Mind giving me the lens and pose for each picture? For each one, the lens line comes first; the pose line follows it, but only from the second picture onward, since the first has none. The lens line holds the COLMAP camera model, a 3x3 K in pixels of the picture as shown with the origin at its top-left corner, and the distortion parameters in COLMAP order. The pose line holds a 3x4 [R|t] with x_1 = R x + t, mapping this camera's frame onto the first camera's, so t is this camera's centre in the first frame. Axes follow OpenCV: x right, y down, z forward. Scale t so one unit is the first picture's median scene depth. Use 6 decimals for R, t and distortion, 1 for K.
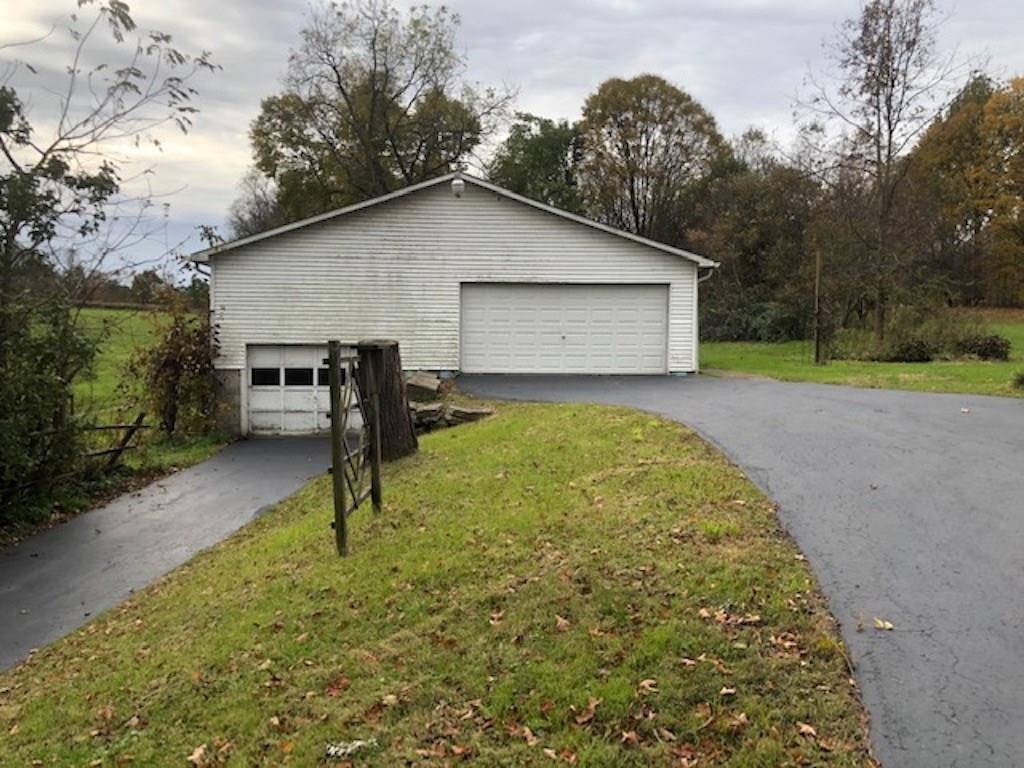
lens RADIAL K [[857.9, 0, 510.6], [0, 857.9, 385.8], [0, 0, 1]] dist [0.049245, -0.058816]
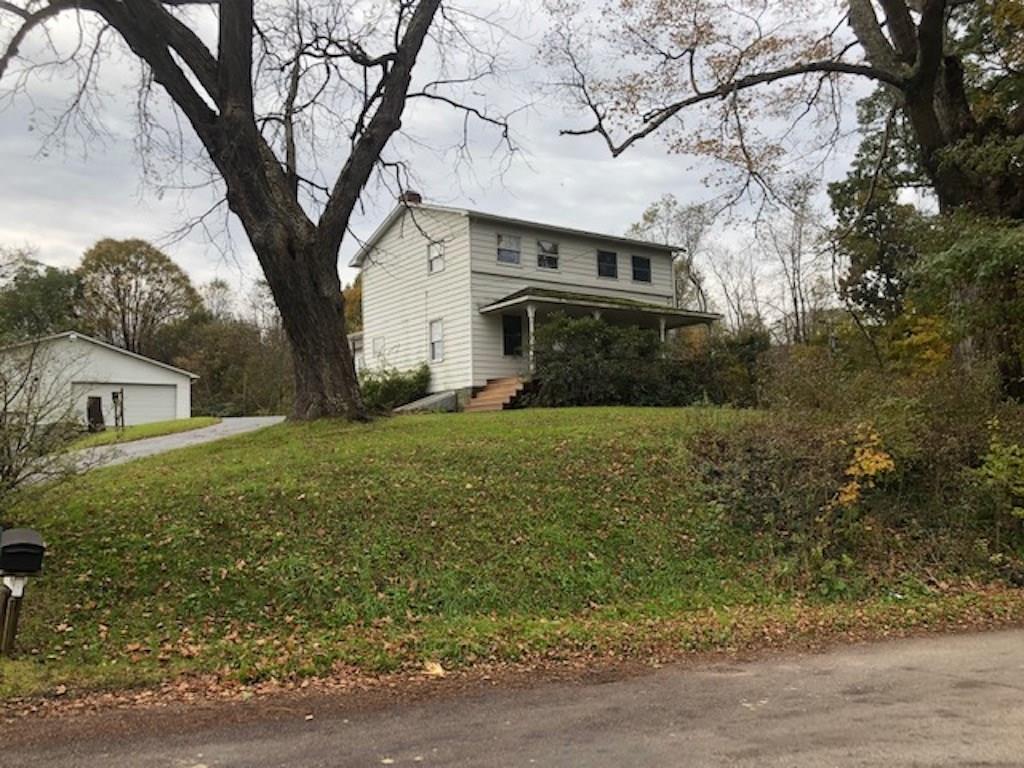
lens RADIAL K [[857.9, 0, 510.6], [0, 857.9, 385.8], [0, 0, 1]] dist [0.049245, -0.058816]
pose [[0.830397, 0.014826, 0.556974, -0.101646], [0.062901, 0.990761, -0.120152, 0.061535], [-0.553610, 0.134808, 0.821793, -0.391651]]
